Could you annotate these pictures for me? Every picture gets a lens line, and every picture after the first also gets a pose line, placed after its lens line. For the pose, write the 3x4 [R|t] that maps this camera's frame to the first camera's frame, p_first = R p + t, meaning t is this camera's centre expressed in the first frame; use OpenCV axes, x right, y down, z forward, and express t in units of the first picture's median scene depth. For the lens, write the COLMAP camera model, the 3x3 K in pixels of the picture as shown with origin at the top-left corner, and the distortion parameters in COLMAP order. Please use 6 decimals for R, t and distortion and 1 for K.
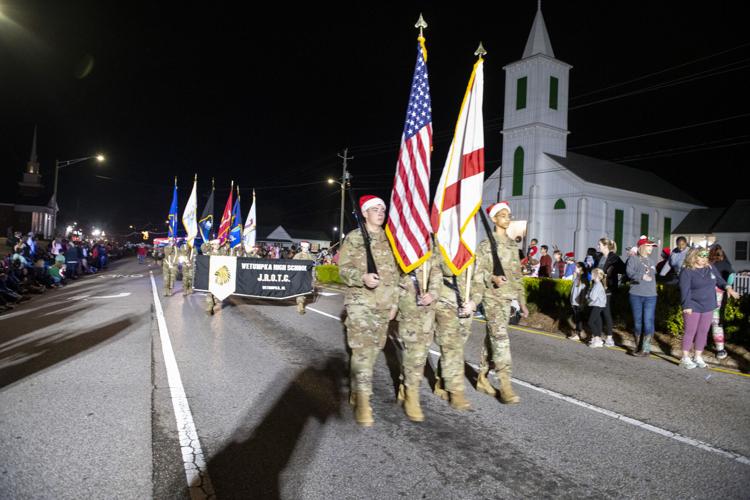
lens RADIAL K [[520.3, 0, 375.0], [0, 520.3, 250.0], [0, 0, 1]] dist [-0.051505, -0.000732]
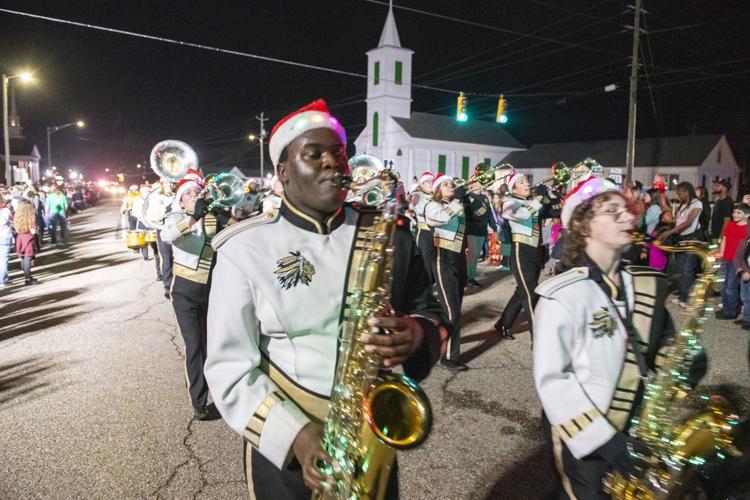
lens RADIAL K [[520.3, 0, 375.0], [0, 520.3, 250.0], [0, 0, 1]] dist [-0.051505, -0.000732]
pose [[0.999030, -0.030352, 0.031916, 0.215981], [0.026001, 0.991324, 0.128846, -0.005031], [-0.035550, -0.127891, 0.991151, -0.467880]]
